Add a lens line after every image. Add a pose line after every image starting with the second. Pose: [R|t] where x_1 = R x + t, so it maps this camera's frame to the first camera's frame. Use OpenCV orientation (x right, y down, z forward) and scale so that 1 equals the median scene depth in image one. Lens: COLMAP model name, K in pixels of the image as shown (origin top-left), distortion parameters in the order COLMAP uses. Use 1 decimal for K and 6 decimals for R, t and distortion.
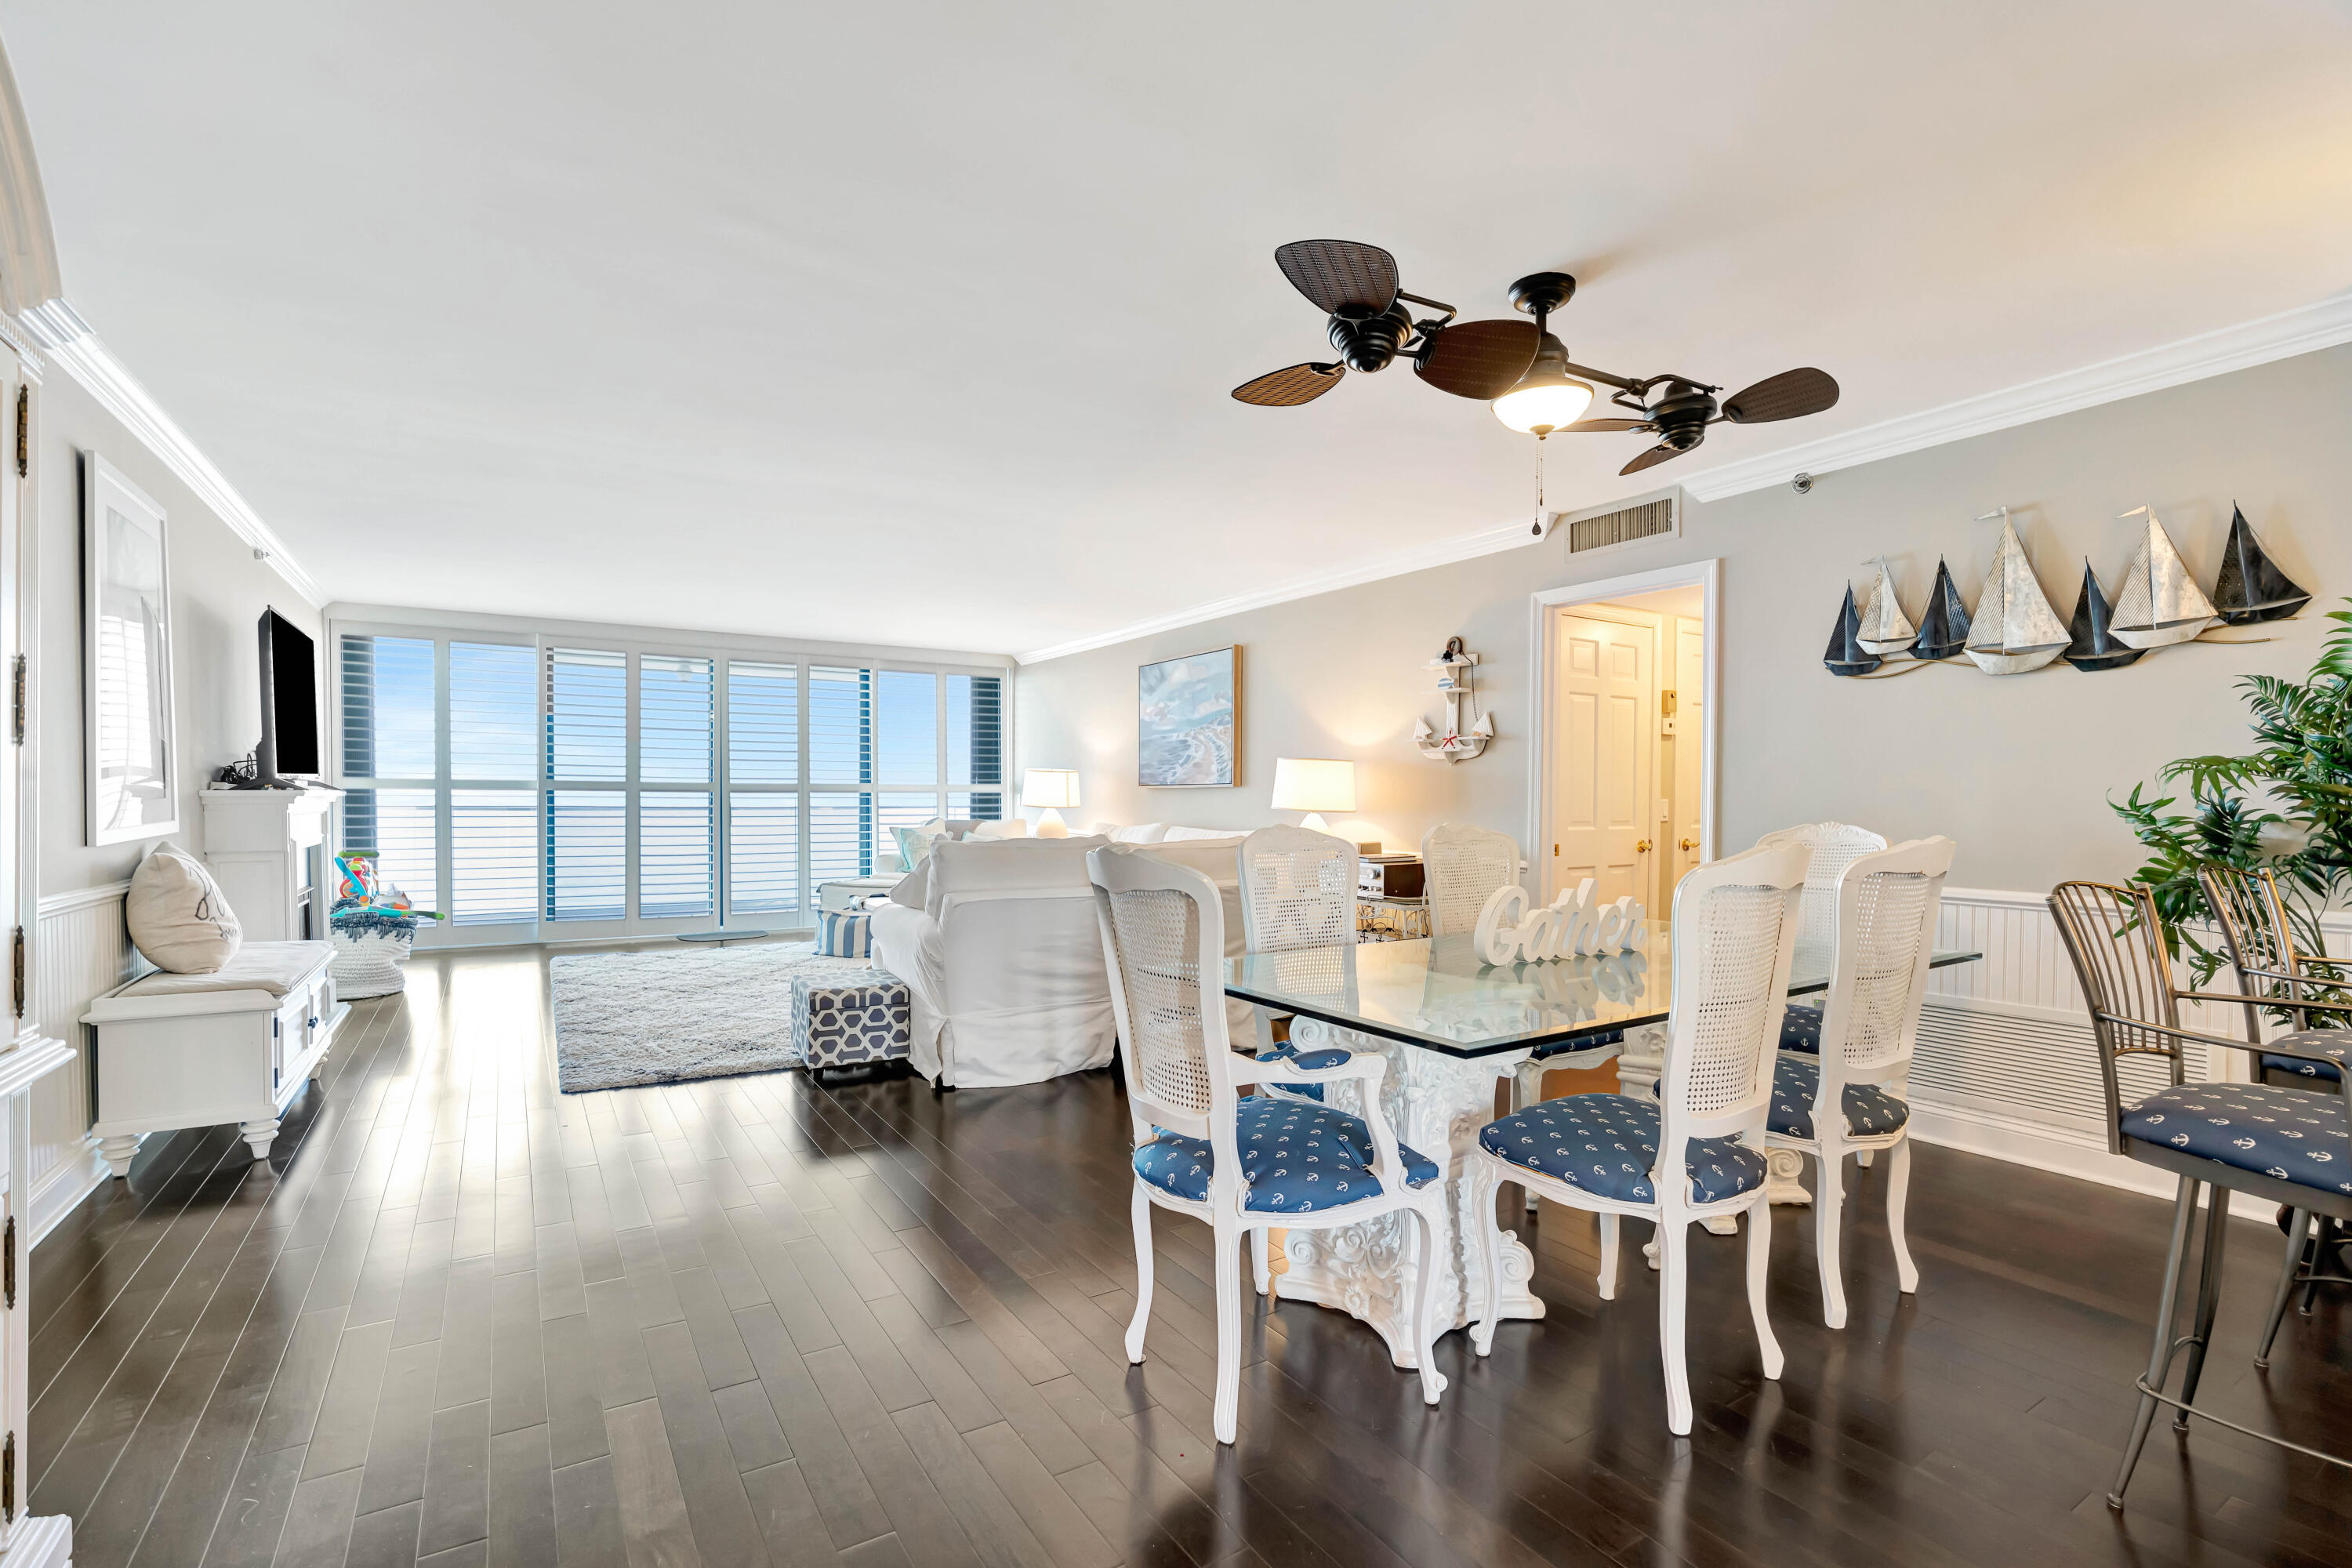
lens RADIAL K [[1053.0, 0, 1187.0], [0, 1053.0, 824.8], [0, 0, 1]] dist [-0.009076, 0.004338]
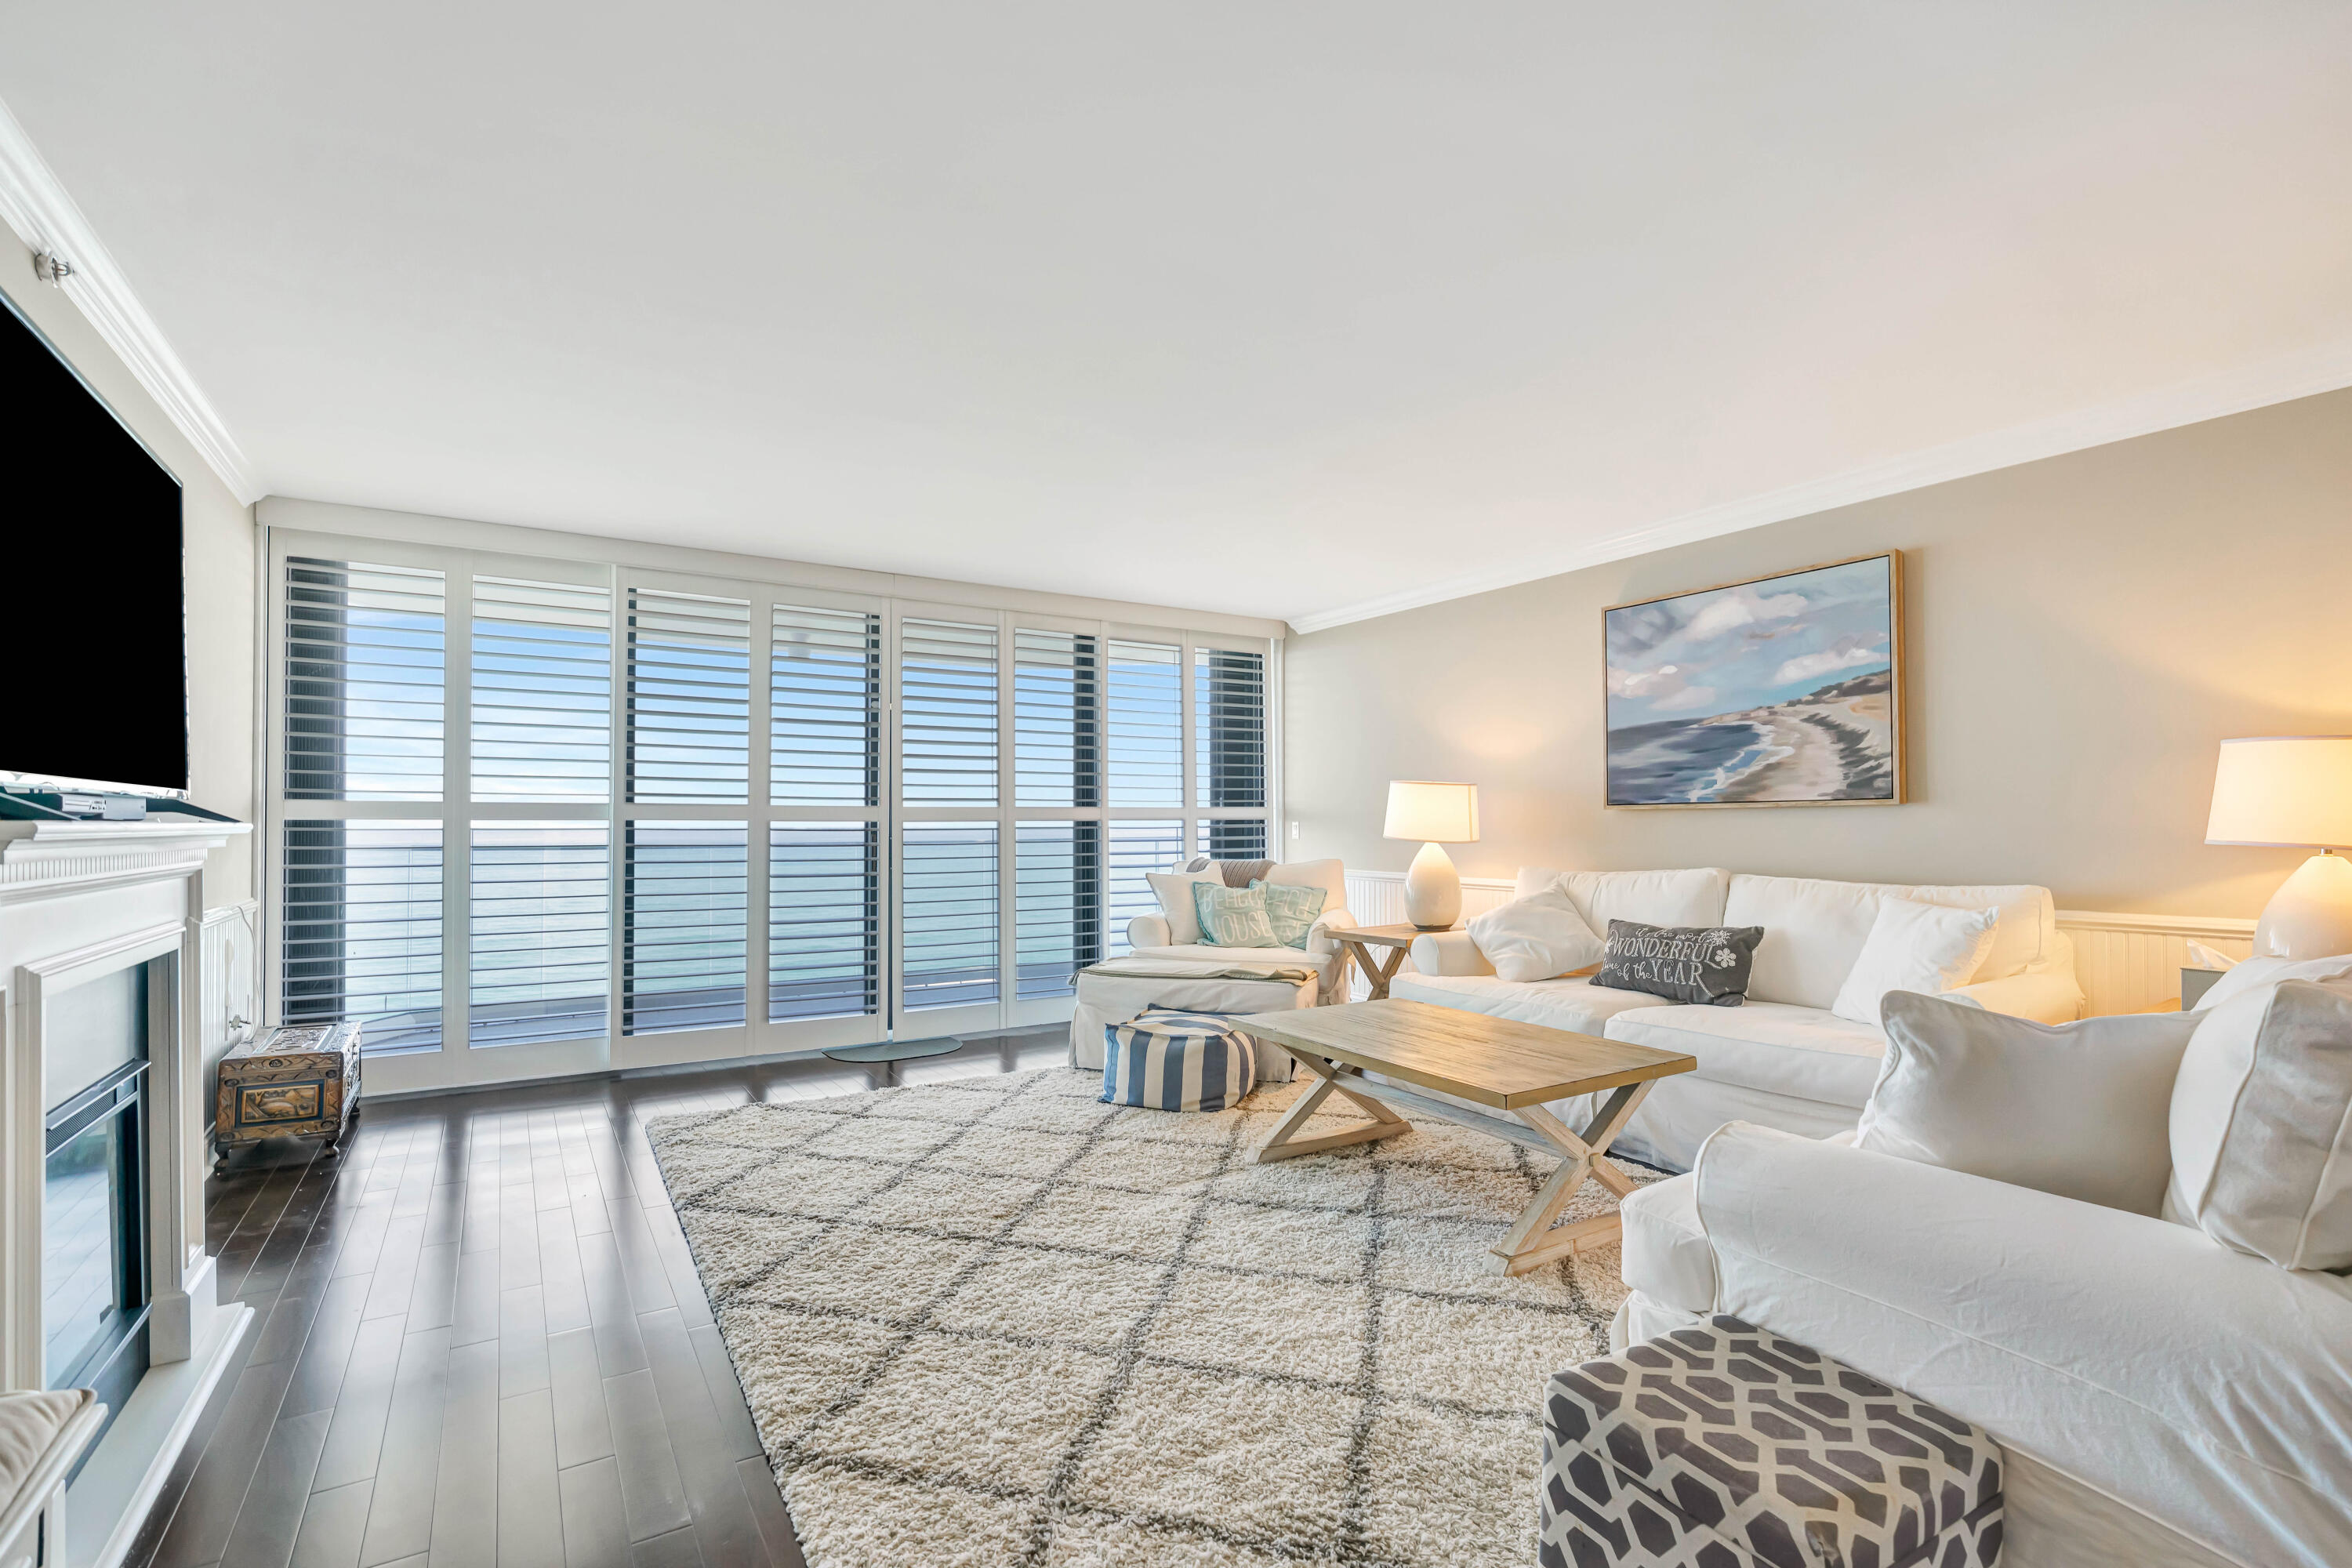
lens RADIAL K [[1053.0, 0, 1202.6], [0, 1053.0, 824.7], [0, 0, 1]] dist [-0.009076, 0.004338]
pose [[0.999902, -0.007248, 0.011987, -0.327837], [0.007560, 0.999628, -0.026191, -0.013205], [-0.011793, 0.026279, 0.999585, 0.447152]]
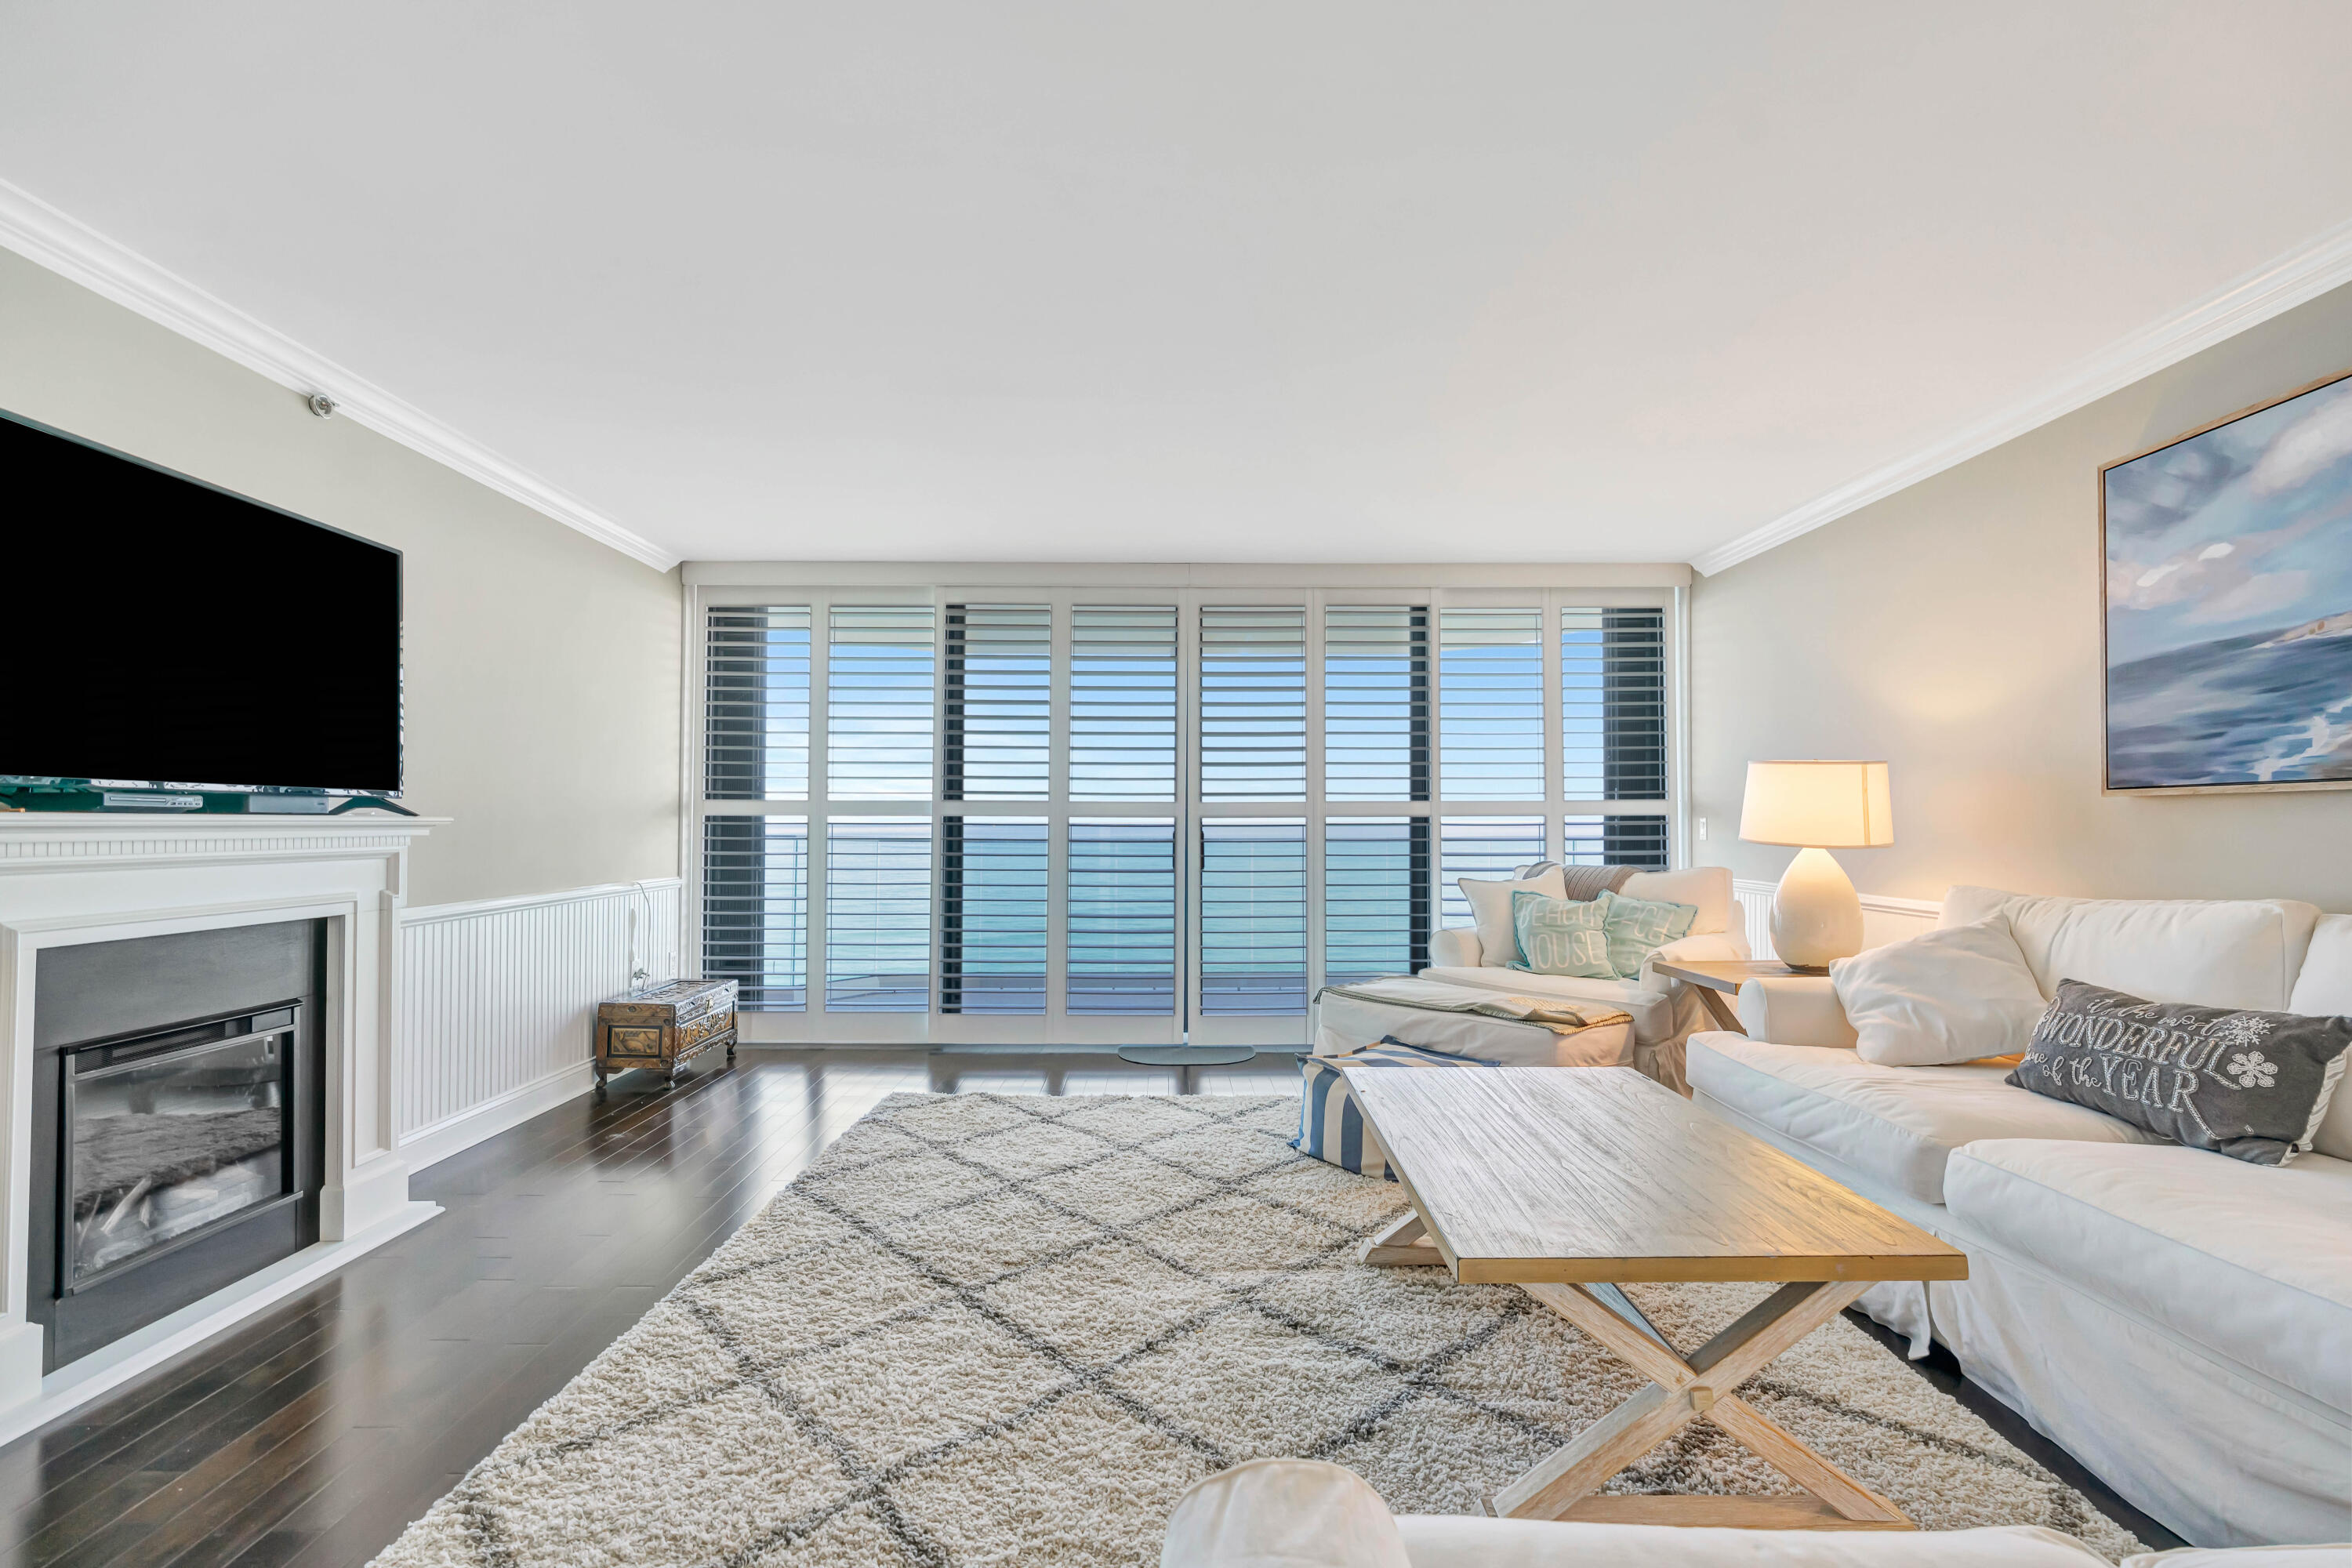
lens RADIAL K [[1053.0, 0, 1201.5], [0, 1053.0, 816.6], [0, 0, 1]] dist [-0.009076, 0.004338]
pose [[0.856918, -0.008134, -0.515389, -0.146345], [-0.009584, 0.999451, -0.031708, -0.014512], [0.515364, 0.032110, 0.856369, 0.592267]]
